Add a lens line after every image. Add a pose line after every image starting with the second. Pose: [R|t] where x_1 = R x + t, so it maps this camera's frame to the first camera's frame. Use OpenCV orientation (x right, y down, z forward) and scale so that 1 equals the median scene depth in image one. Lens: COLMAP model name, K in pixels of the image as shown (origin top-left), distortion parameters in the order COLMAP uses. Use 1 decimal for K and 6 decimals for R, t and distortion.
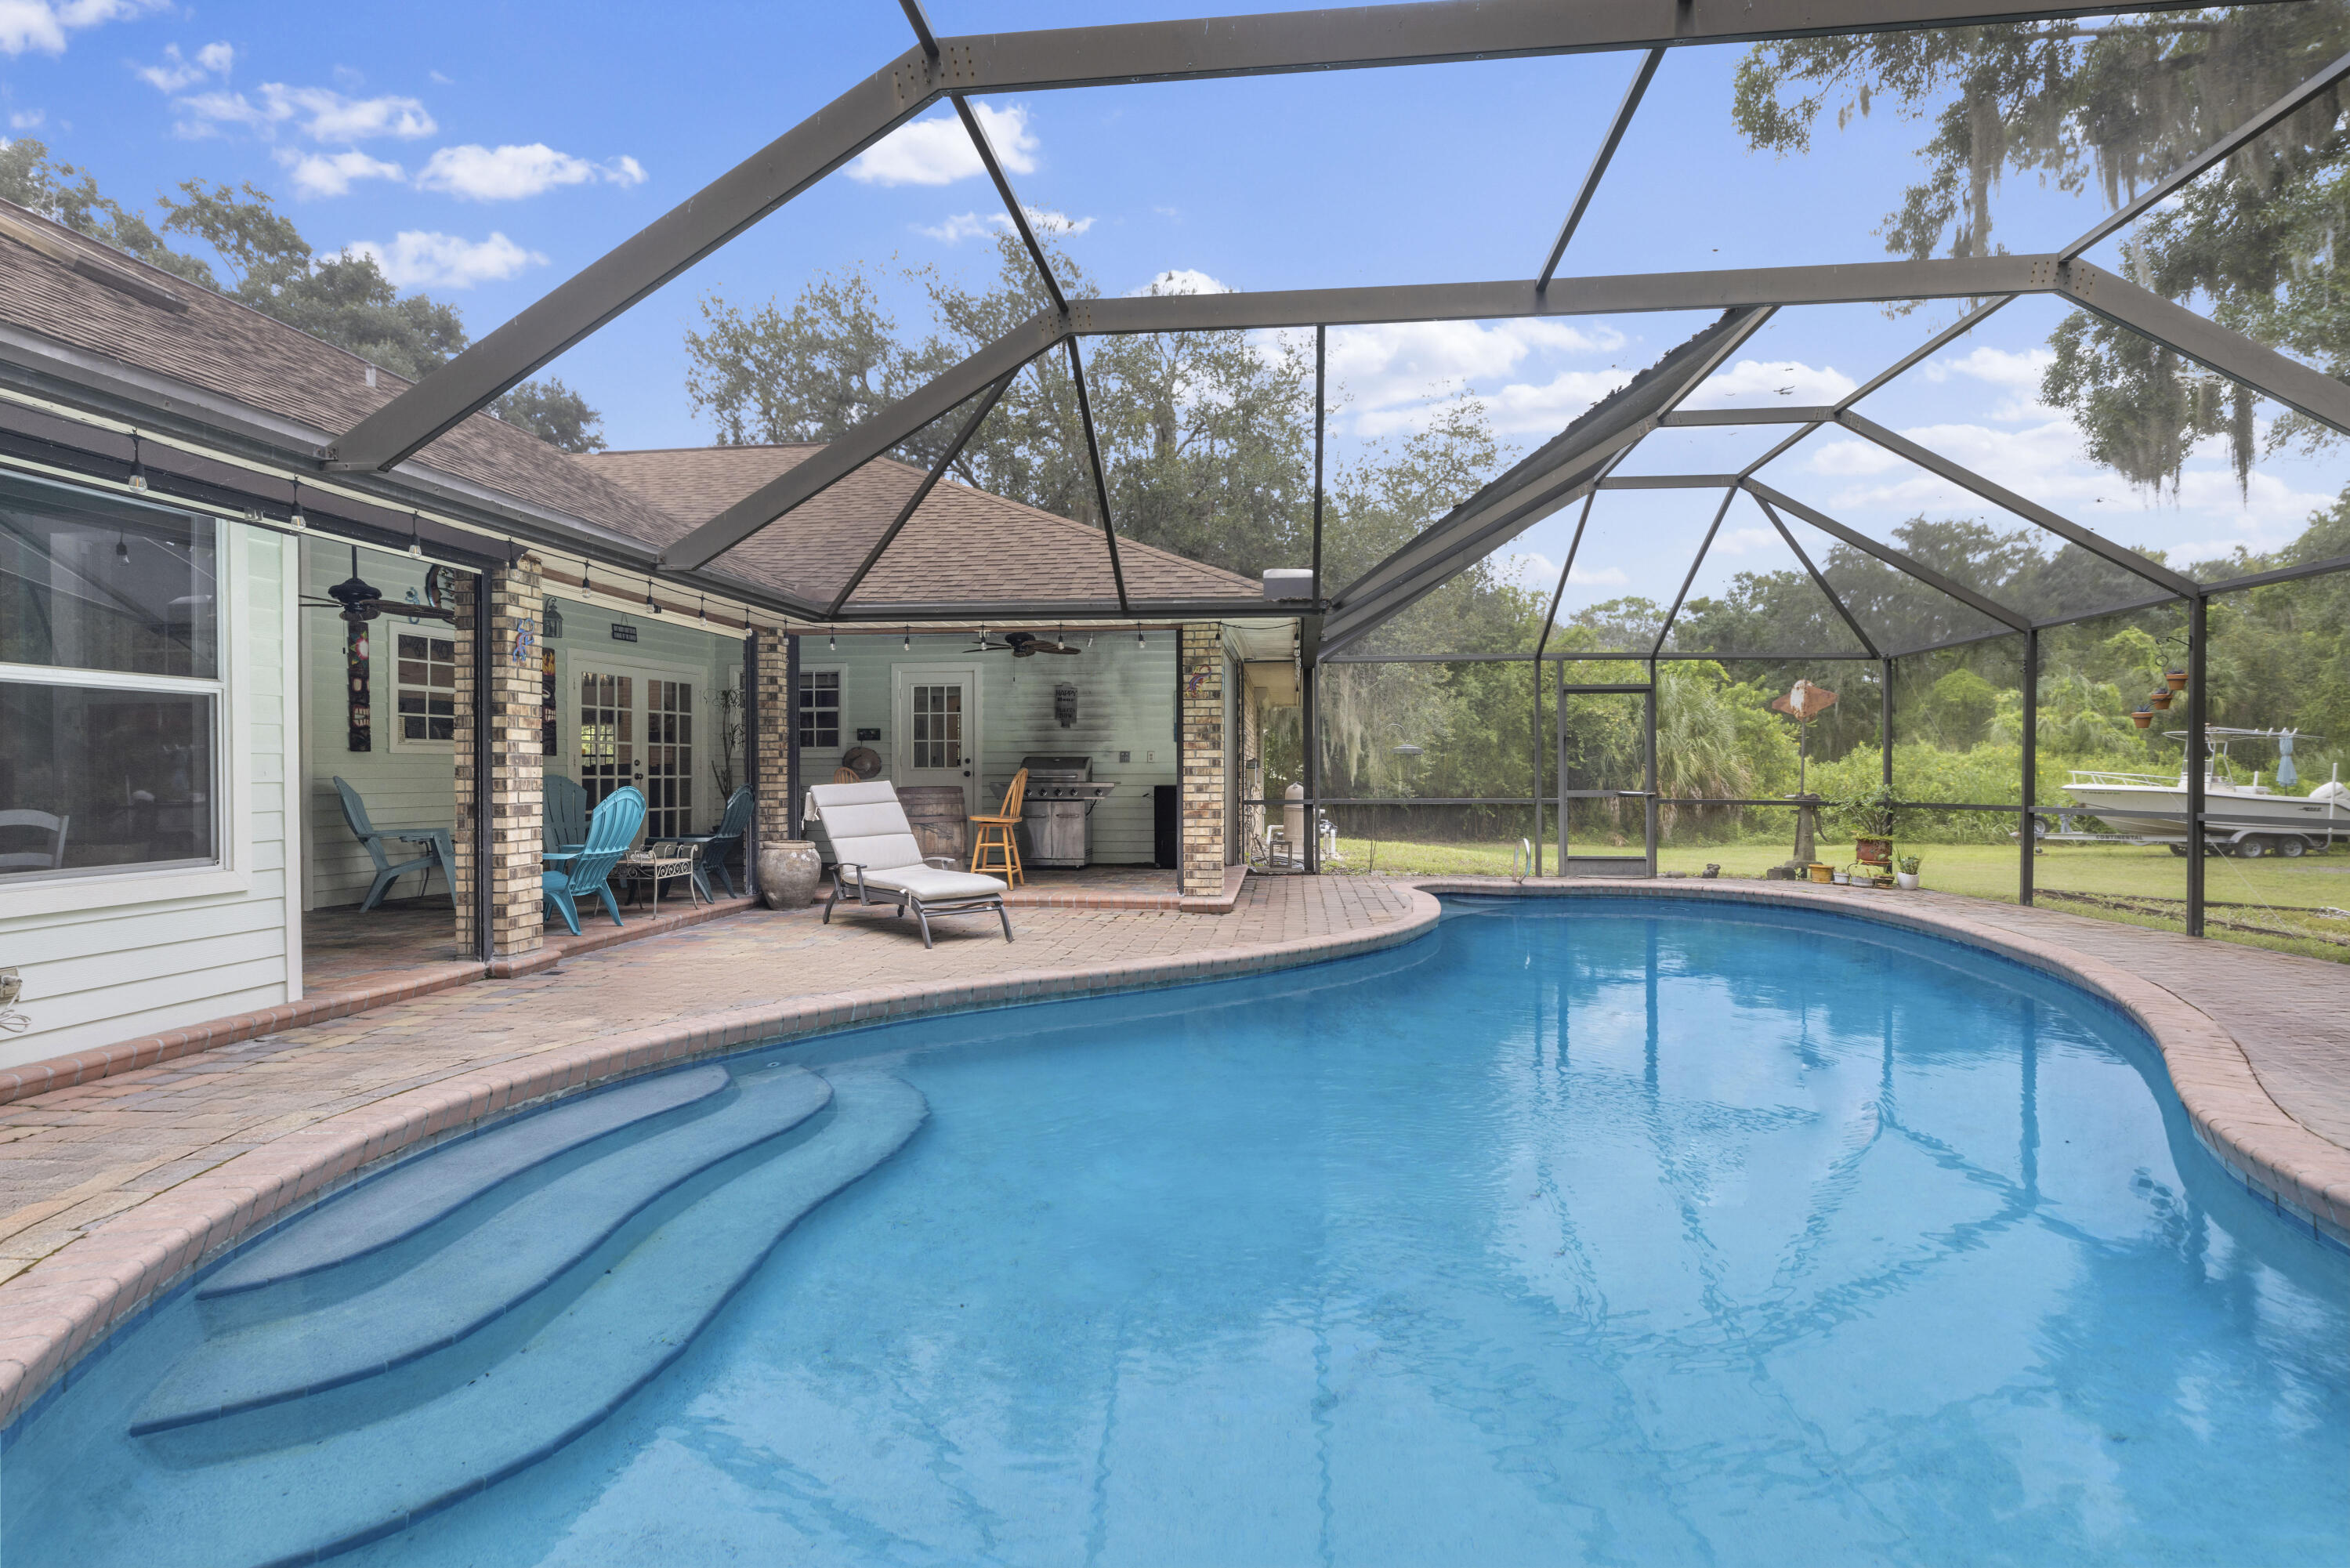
lens RADIAL K [[1152.2, 0, 1170.4], [0, 1152.2, 777.9], [0, 0, 1]] dist [-0.002404, -0.000970]
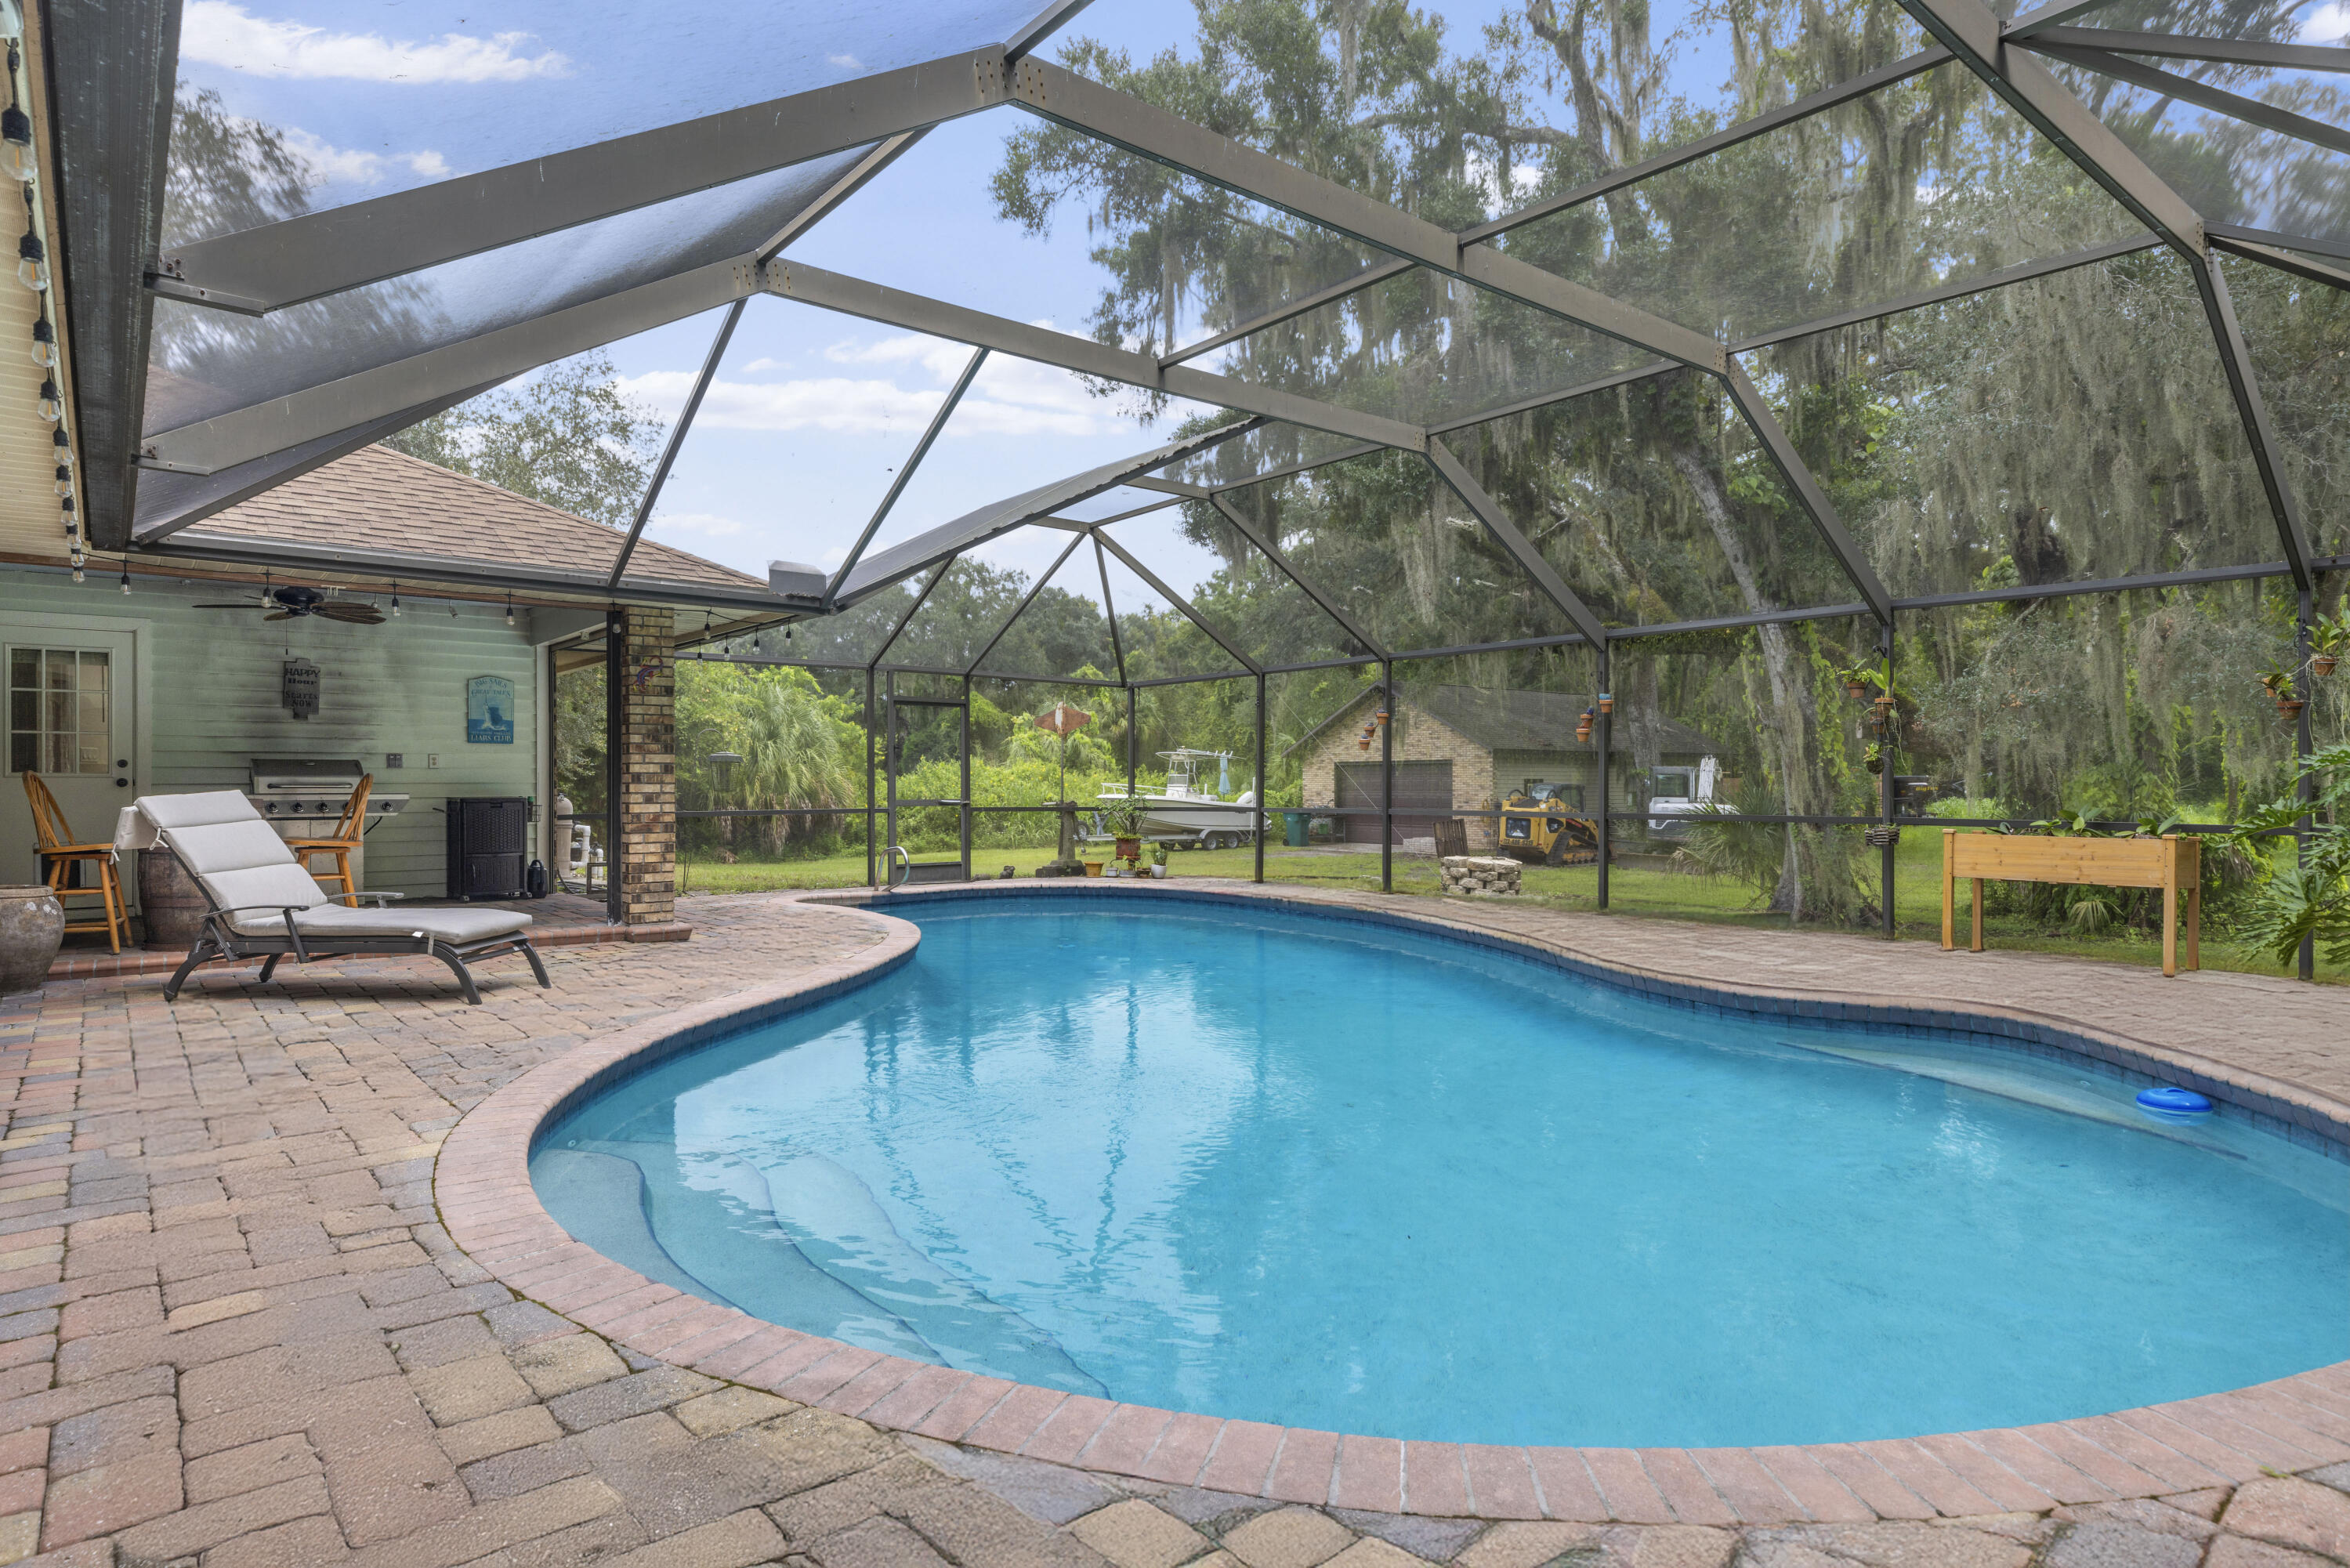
lens RADIAL K [[1280.3, 0, 1167.7], [0, 1280.3, 785.0], [0, 0, 1]] dist [-0.000670, -0.000353]
pose [[0.701632, -0.000265, 0.712539, -0.322594], [0.004483, 0.999982, -0.004042, 0.004046], [-0.712525, 0.006030, 0.701621, 0.041307]]
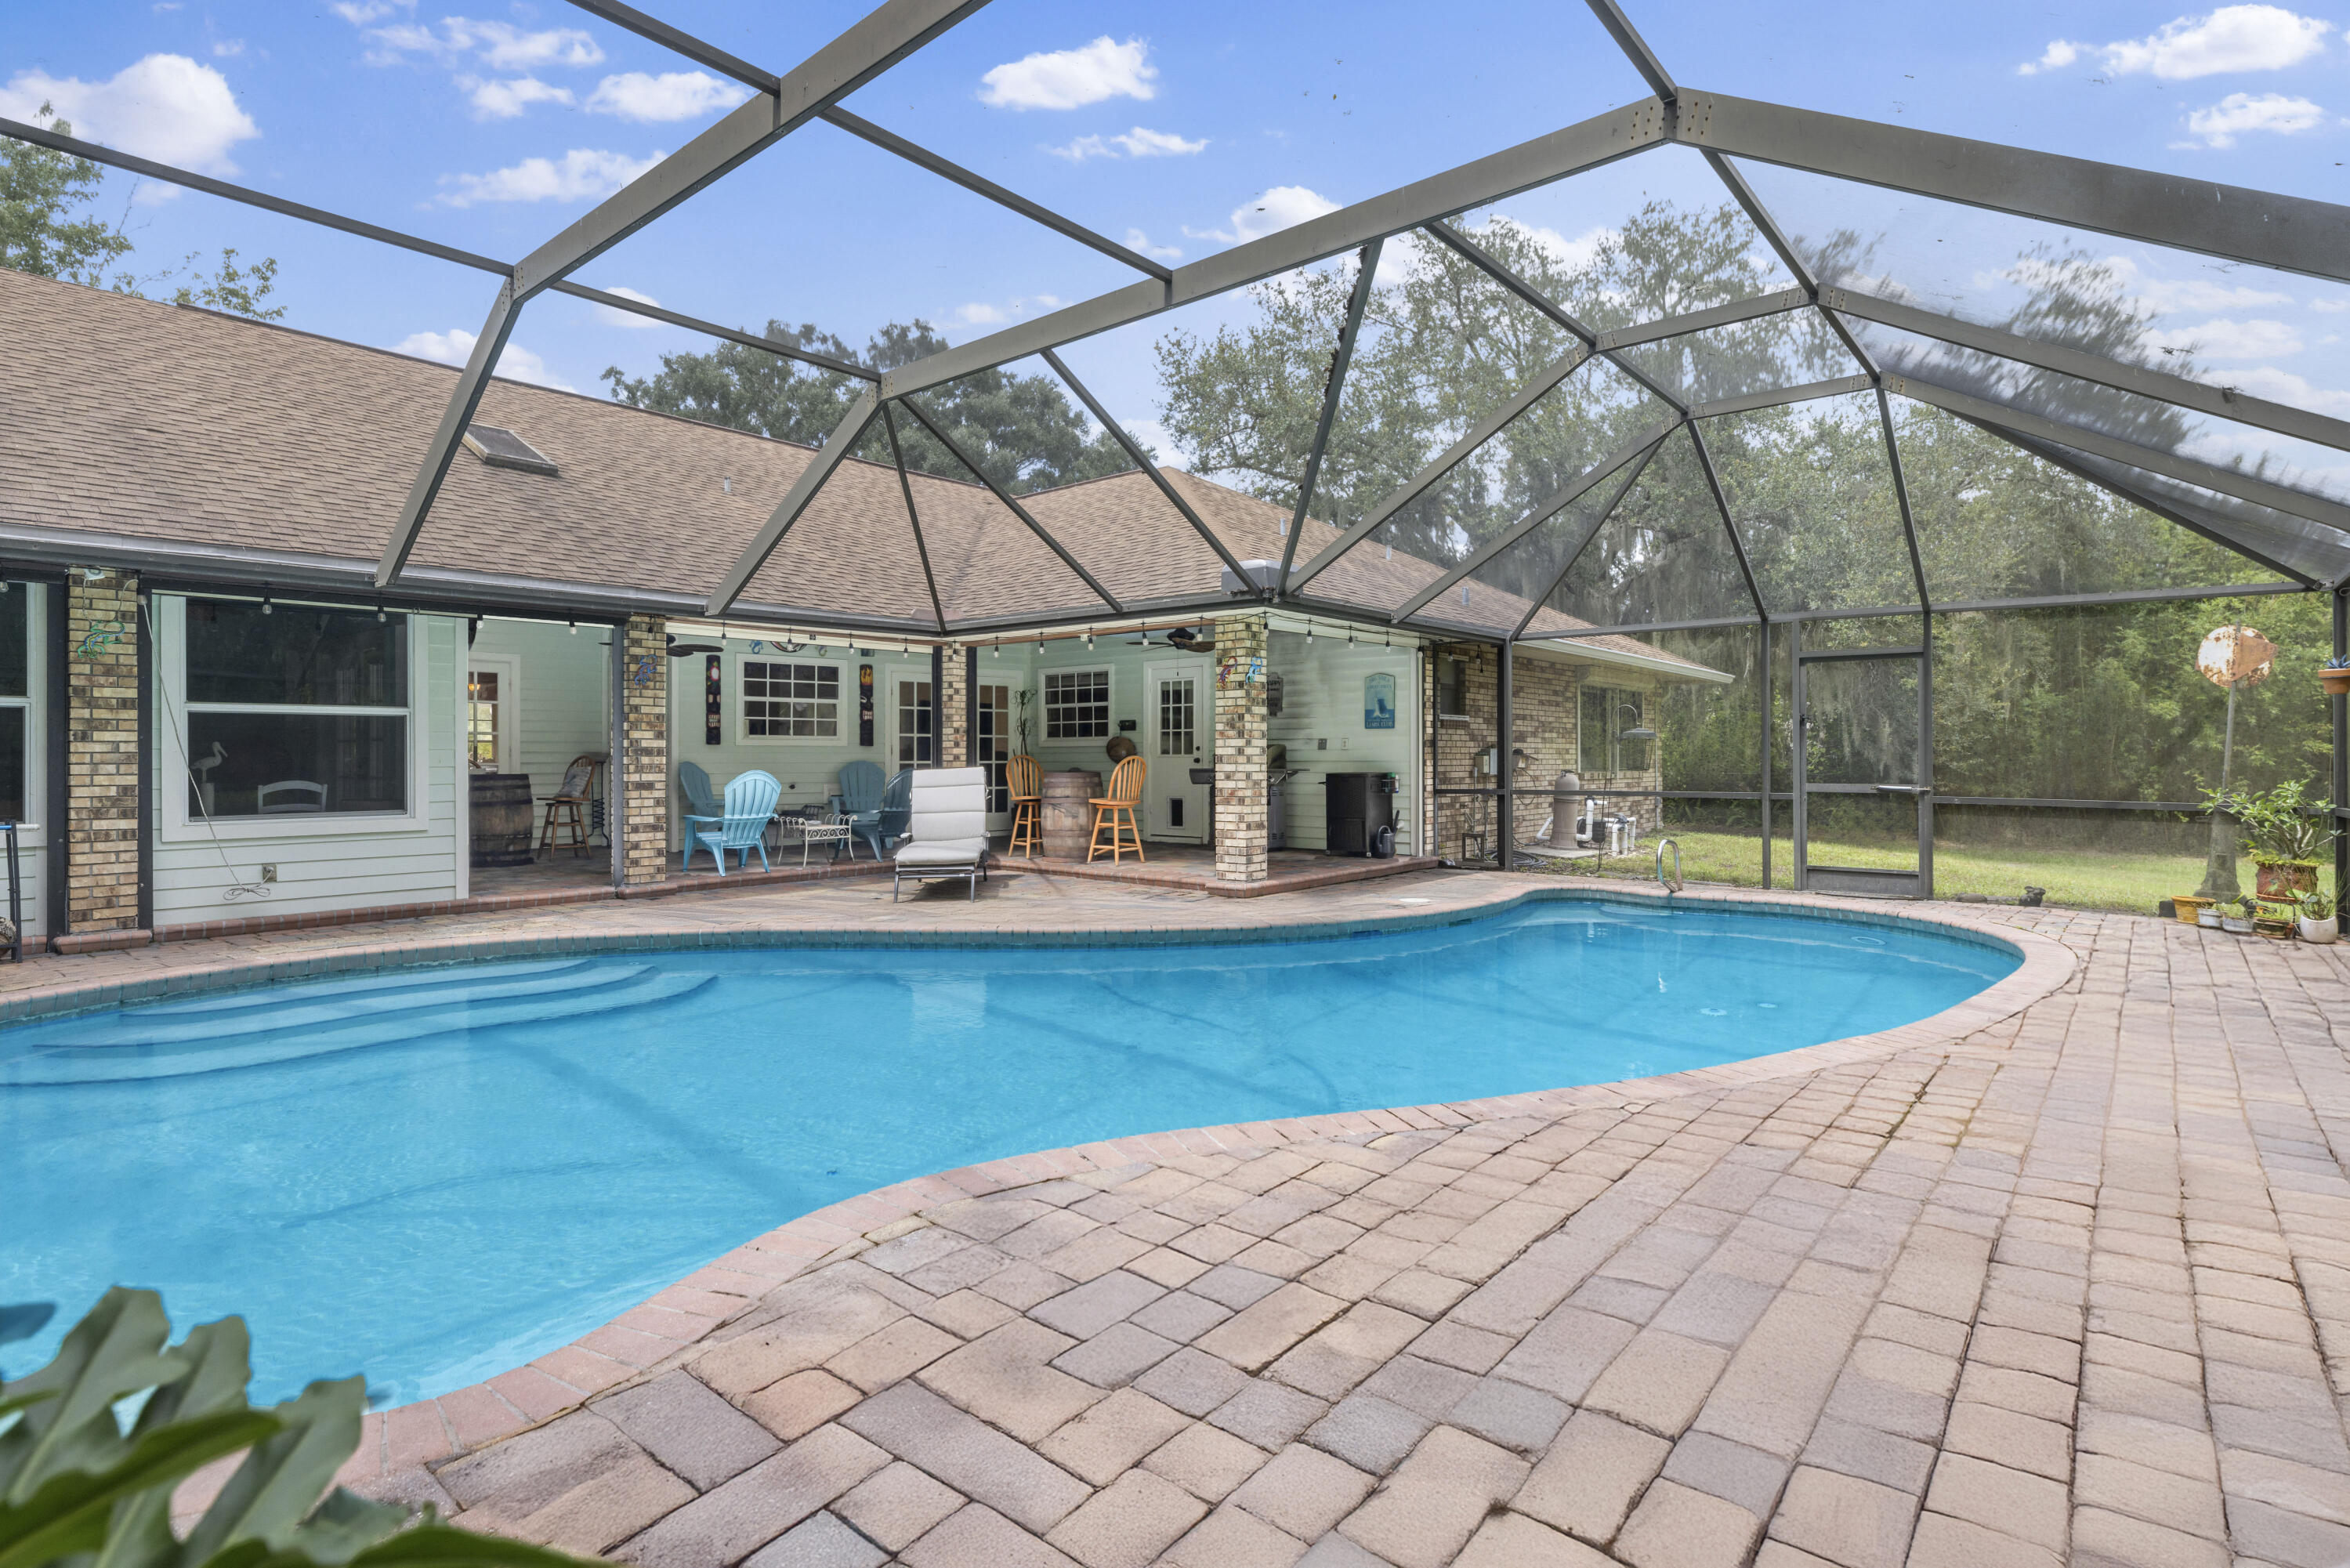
lens RADIAL K [[1152.2, 0, 1160.1], [0, 1152.2, 766.6], [0, 0, 1]] dist [-0.002404, -0.000970]
pose [[0.827213, 0.006102, -0.561856, 0.466362], [-0.003483, 0.999978, 0.005732, -0.004226], [0.561878, -0.002785, 0.827215, 0.090044]]
